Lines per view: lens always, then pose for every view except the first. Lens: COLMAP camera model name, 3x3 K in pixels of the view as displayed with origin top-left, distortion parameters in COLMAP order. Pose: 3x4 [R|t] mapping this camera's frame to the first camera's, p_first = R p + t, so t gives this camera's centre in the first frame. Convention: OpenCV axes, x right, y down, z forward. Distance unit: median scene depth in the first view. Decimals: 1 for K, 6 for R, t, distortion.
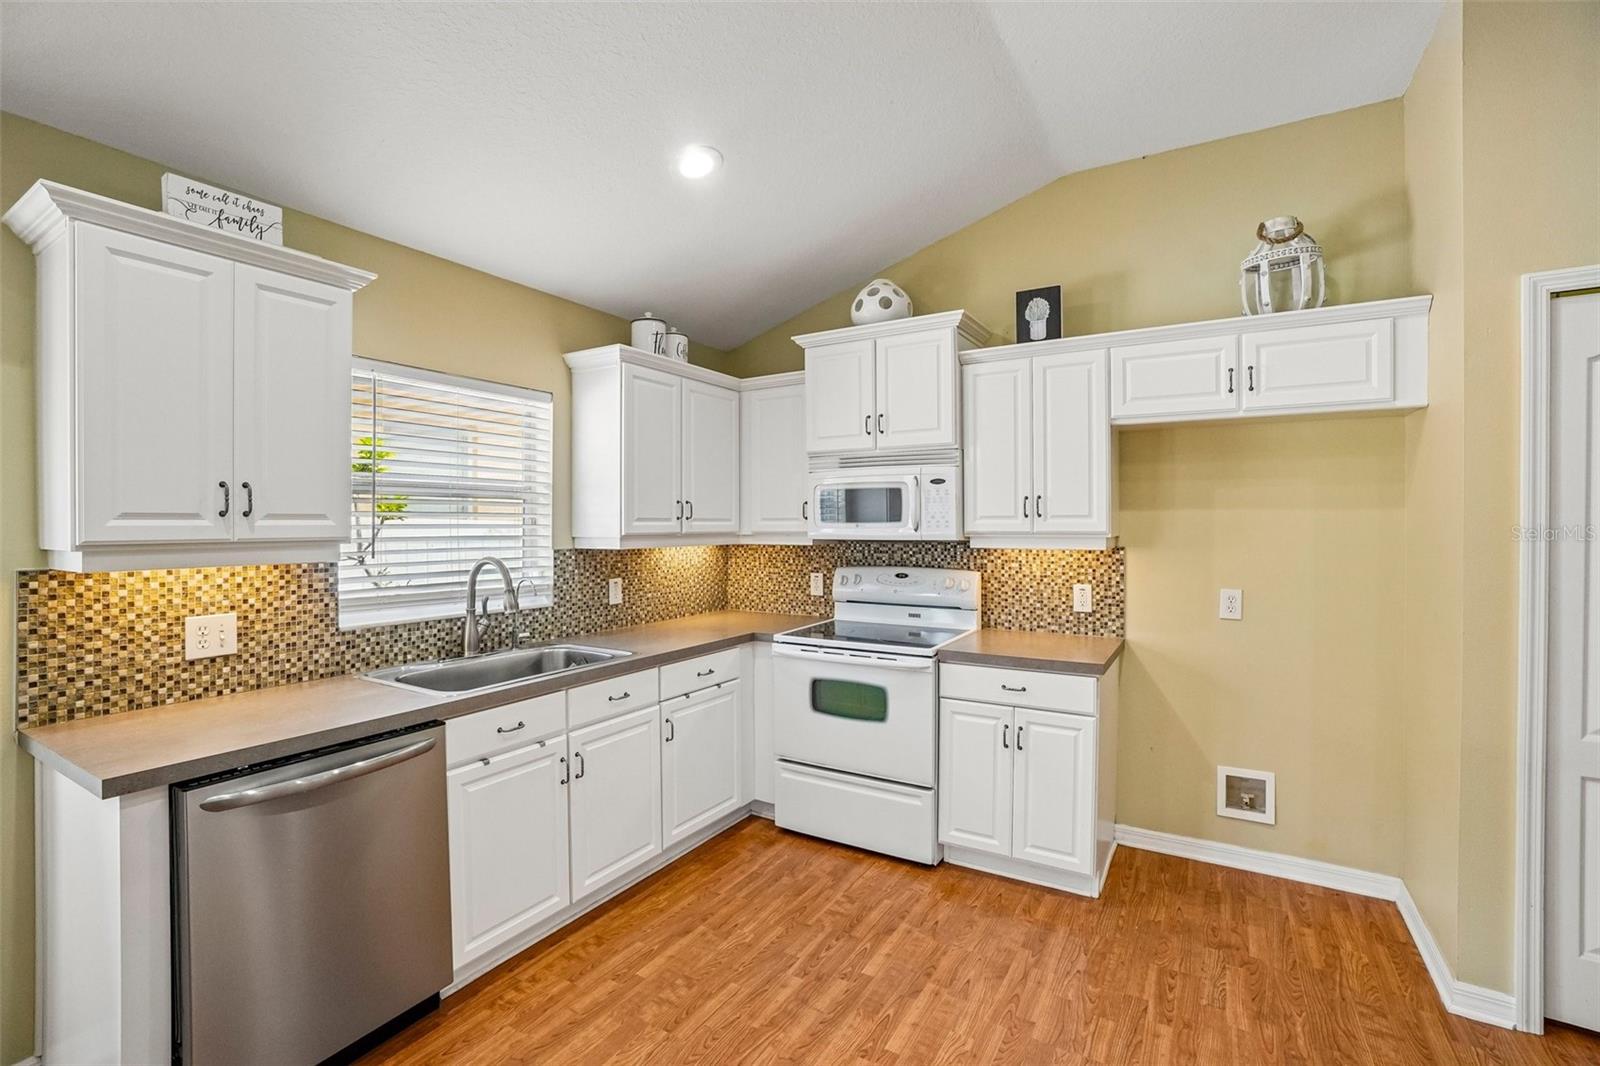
lens RADIAL K [[705.8, 0, 802.0], [0, 705.8, 525.5], [0, 0, 1]] dist [-0.062038, 0.021090]
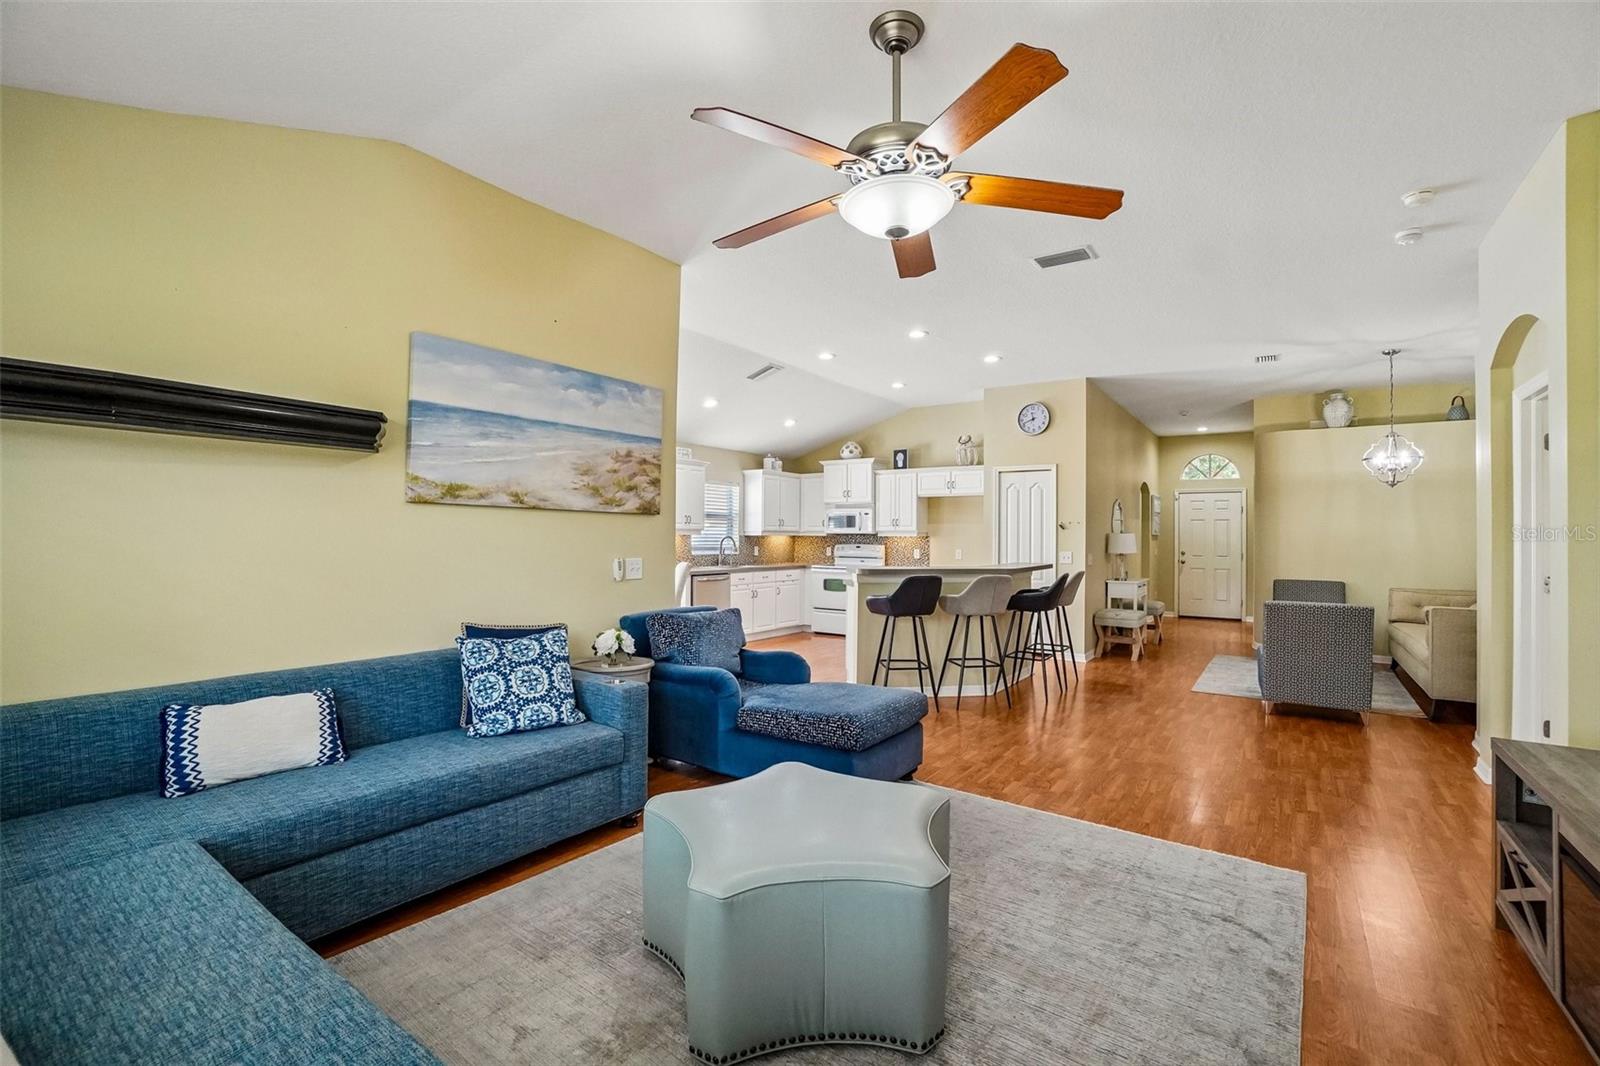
lens RADIAL K [[705.8, 0, 793.0], [0, 705.8, 529.8], [0, 0, 1]] dist [-0.062038, 0.021090]
pose [[0.996587, 0.008333, -0.082123, 0.144137], [-0.009267, 0.999897, -0.011000, 0.046201], [0.082023, 0.011724, 0.996561, -2.276392]]
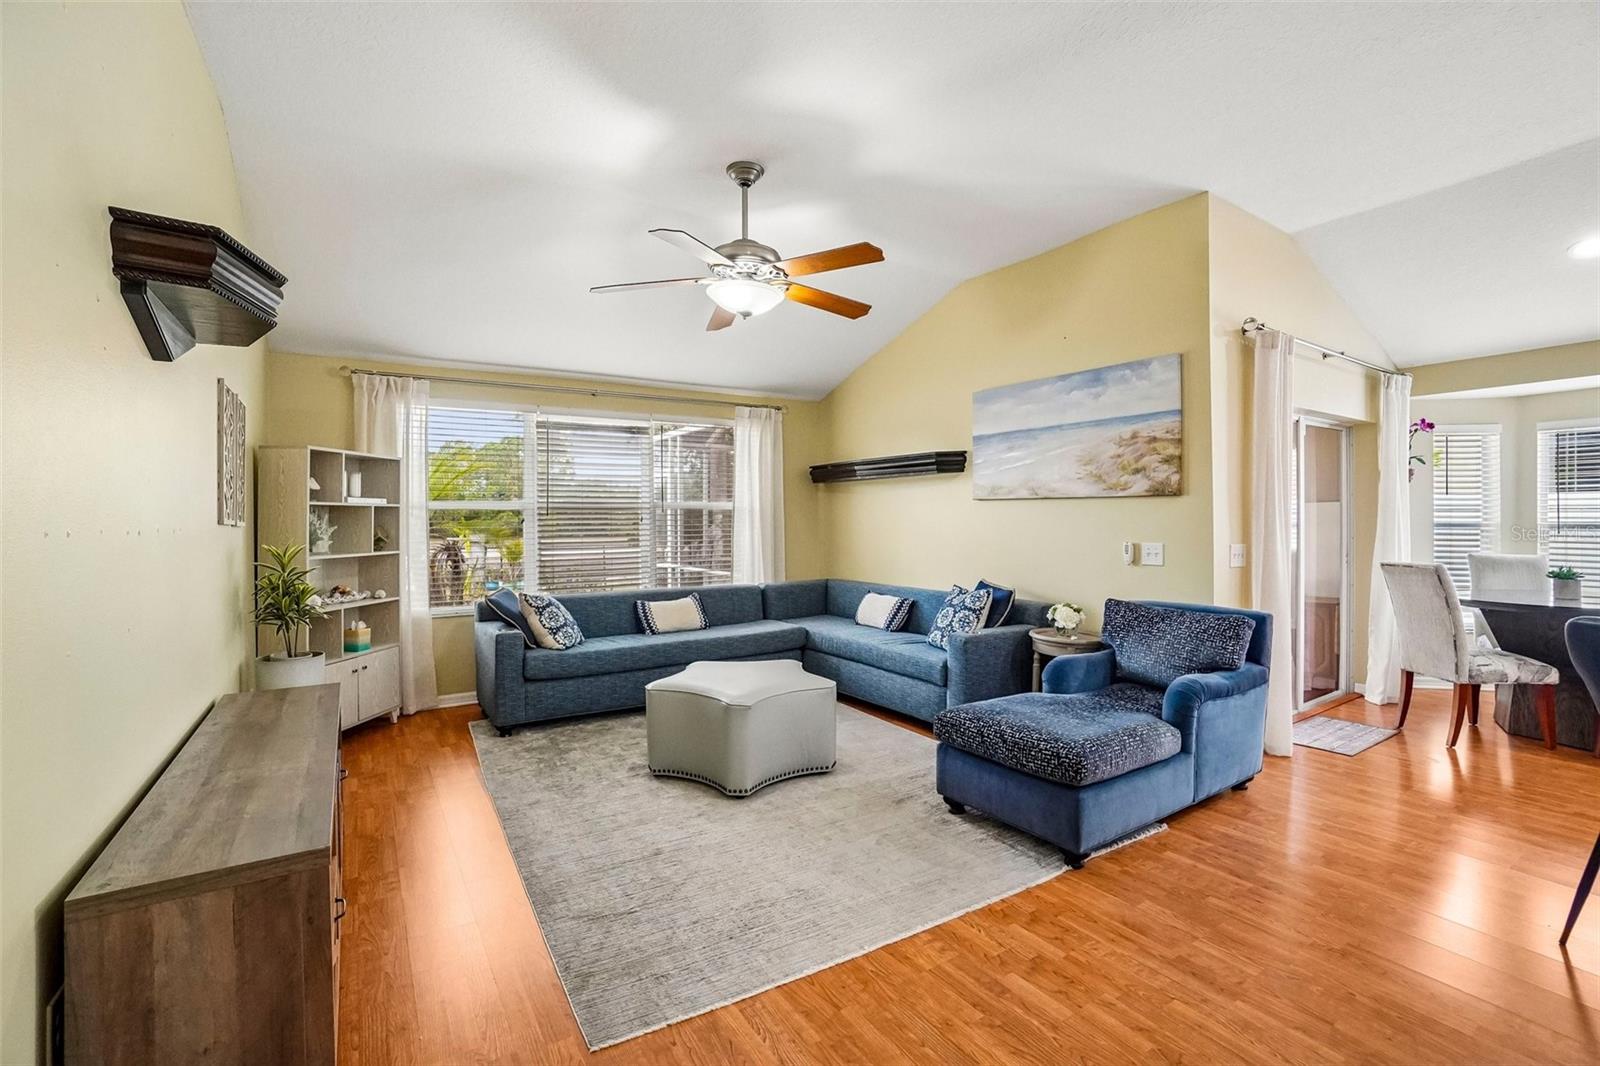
lens RADIAL K [[705.8, 0, 809.1], [0, 705.8, 524.4], [0, 0, 1]] dist [-0.062038, 0.021090]
pose [[-0.437613, 0.008868, -0.899120, 1.274489], [0.003323, 0.999960, 0.008246, 0.042039], [0.899157, 0.000621, -0.437625, -0.785037]]
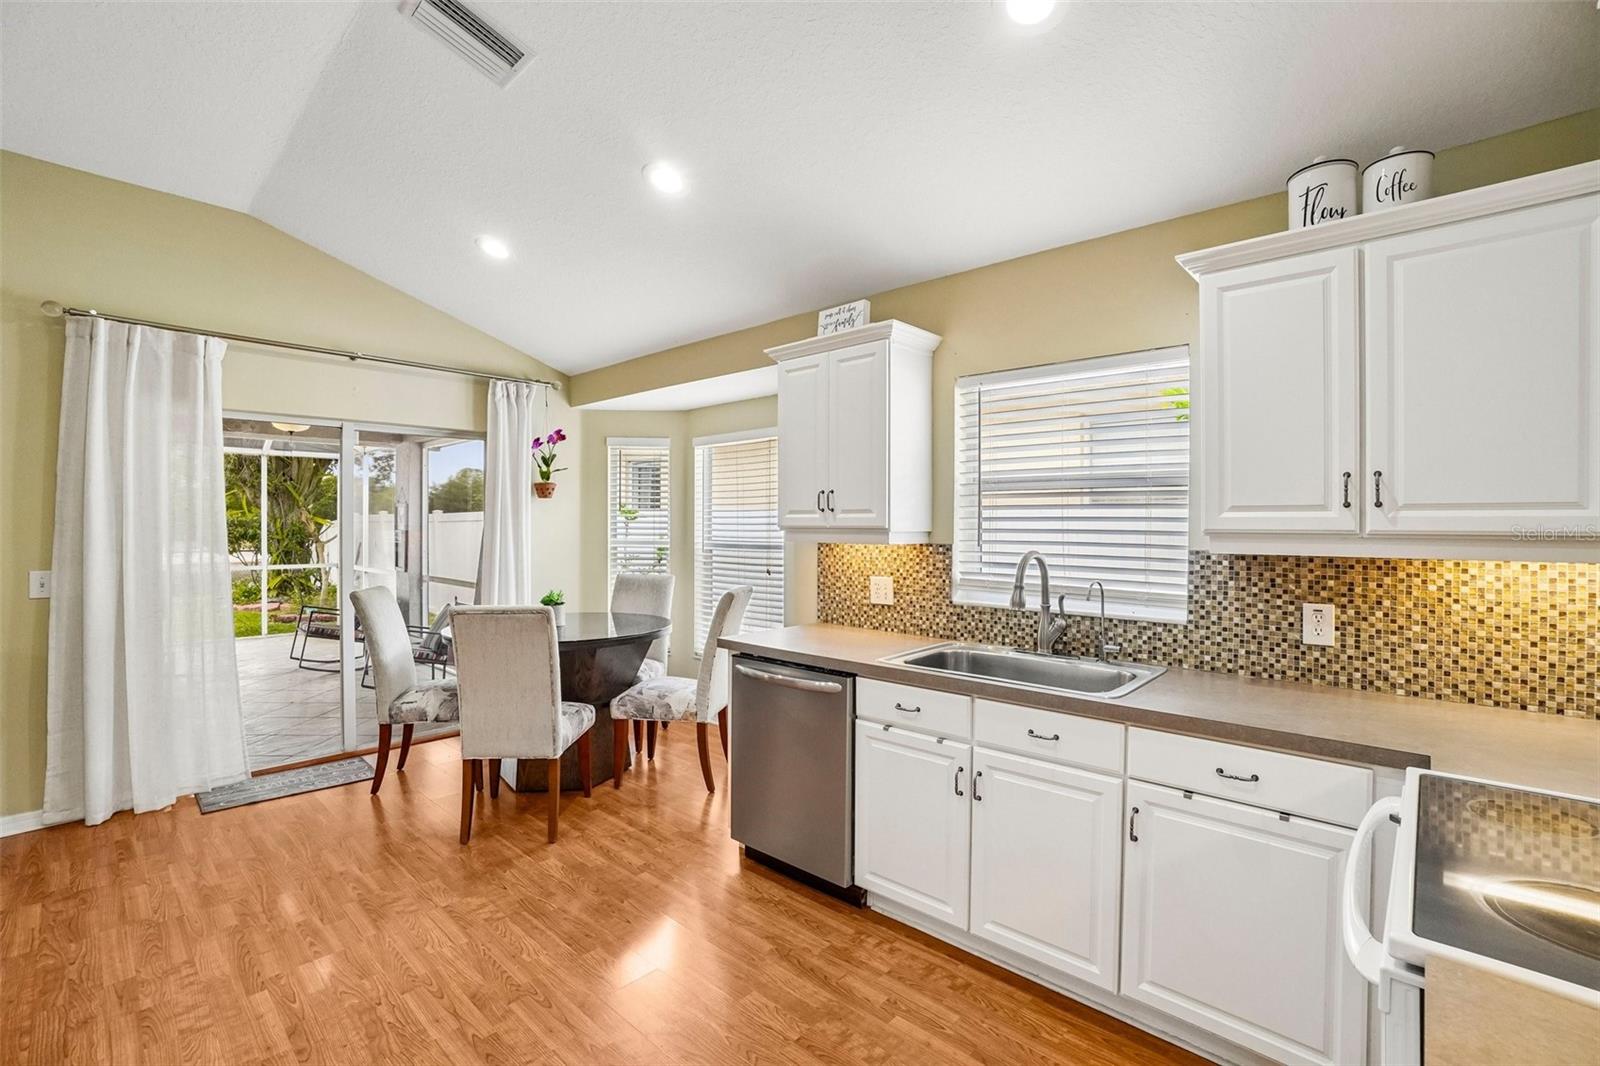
lens RADIAL K [[705.8, 0, 804.6], [0, 705.8, 525.7], [0, 0, 1]] dist [-0.062038, 0.021090]
pose [[-0.199880, 0.004917, -0.979808, 0.518811], [-0.005461, 0.999966, 0.006133, 0.006196], [0.979805, 0.006577, -0.199847, 0.836175]]
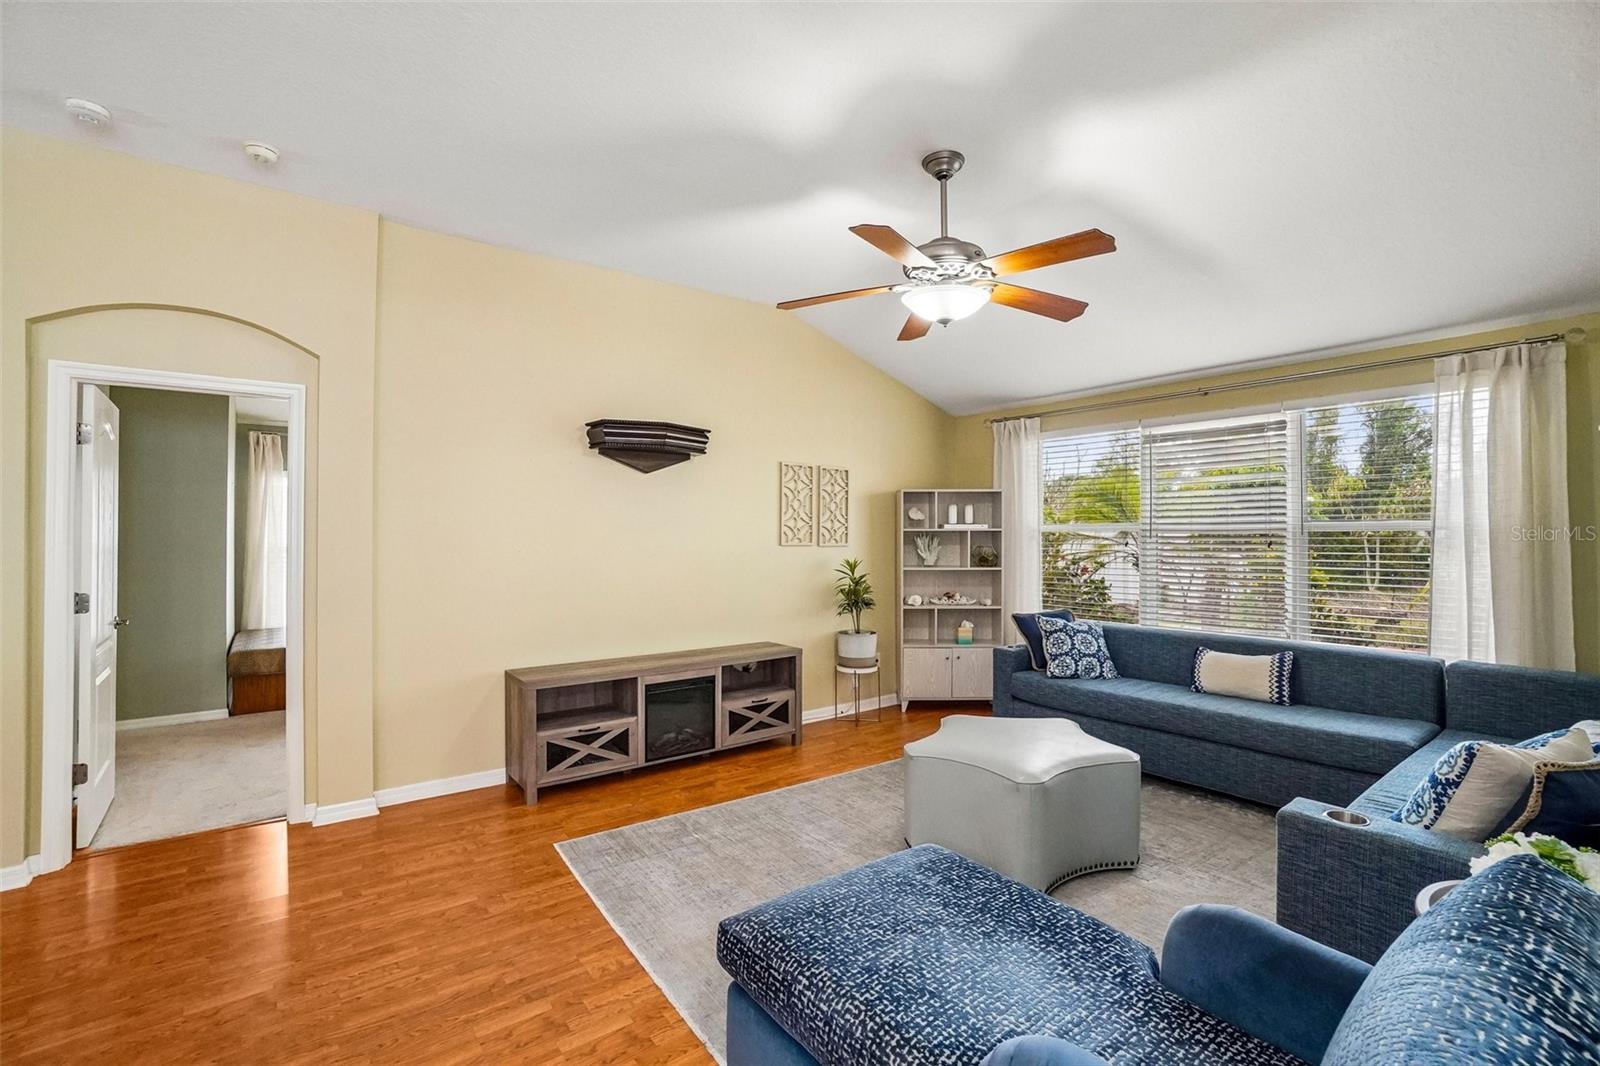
lens RADIAL K [[705.8, 0, 801.2], [0, 705.8, 524.0], [0, 0, 1]] dist [-0.062038, 0.021090]
pose [[-0.929462, 0.005772, 0.368872, 0.004402], [0.001732, 0.999935, -0.011282, 0.012741], [-0.368913, -0.009848, -0.929412, -0.319573]]
